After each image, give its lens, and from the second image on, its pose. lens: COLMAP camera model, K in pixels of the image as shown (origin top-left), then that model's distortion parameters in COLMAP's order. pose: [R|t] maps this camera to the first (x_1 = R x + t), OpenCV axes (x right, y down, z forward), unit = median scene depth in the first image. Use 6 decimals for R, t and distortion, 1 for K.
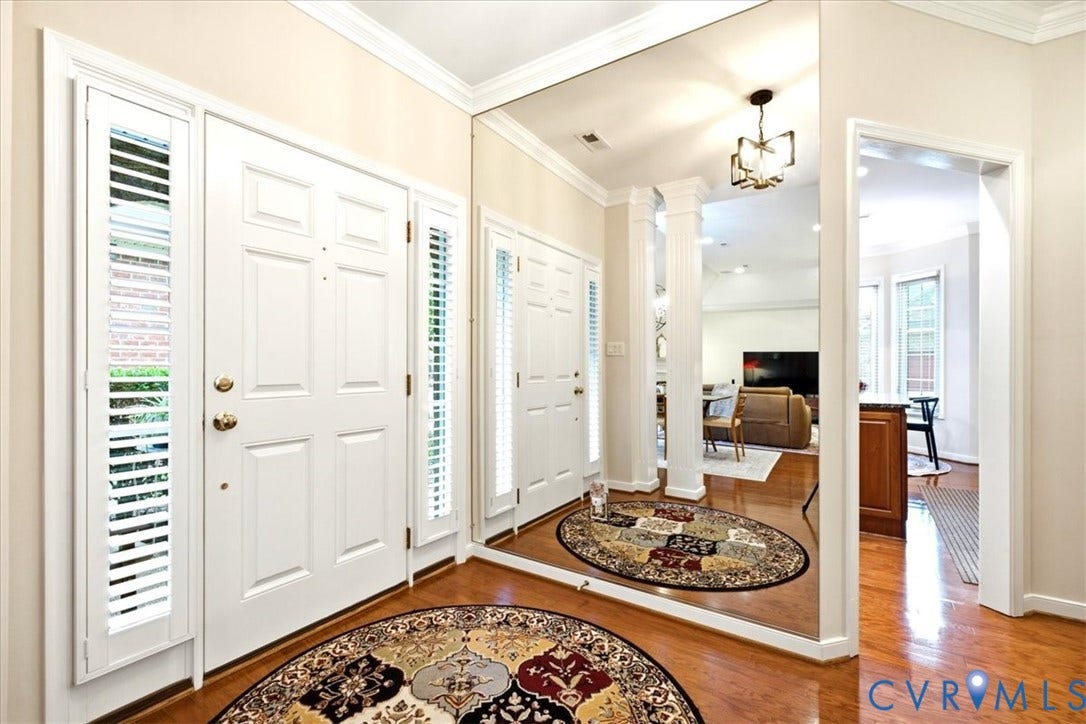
lens RADIAL K [[471.4, 0, 538.2], [0, 471.4, 366.7], [0, 0, 1]] dist [0.001140, -0.000840]
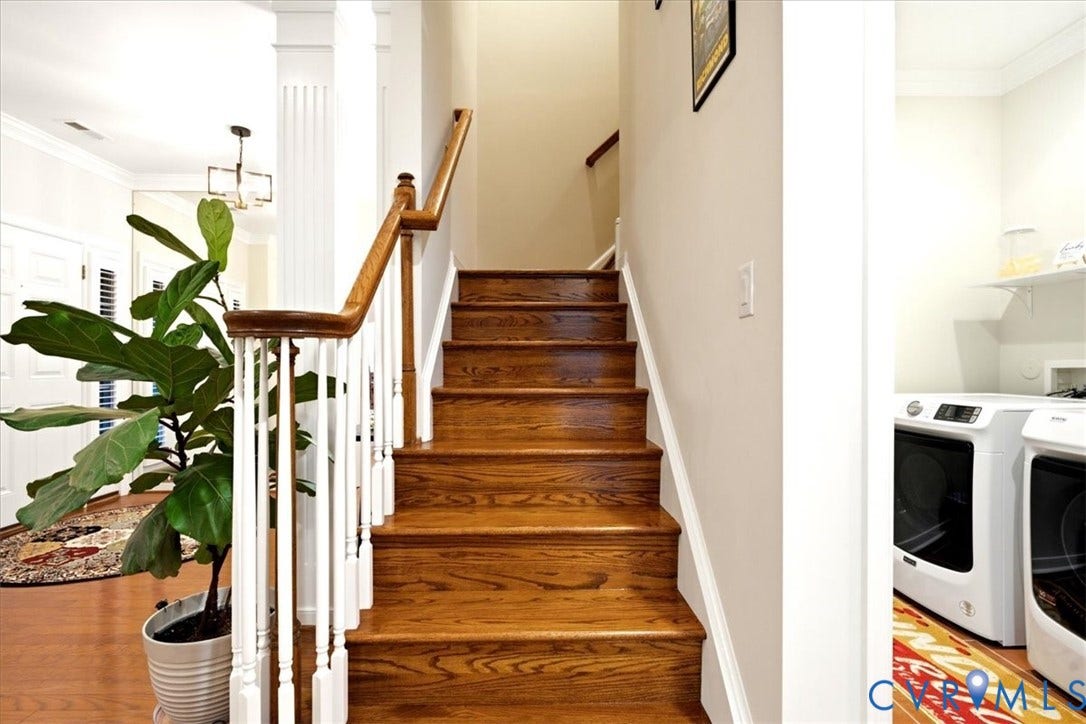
lens RADIAL K [[495.5, 0, 545.6], [0, 495.5, 366.0], [0, 0, 1]] dist [-0.000915, -0.000419]
pose [[0.809531, -0.004253, 0.587062, -0.006687], [-0.000734, 0.999966, 0.008257, 0.002010], [-0.587077, -0.007116, 0.809500, -1.143472]]
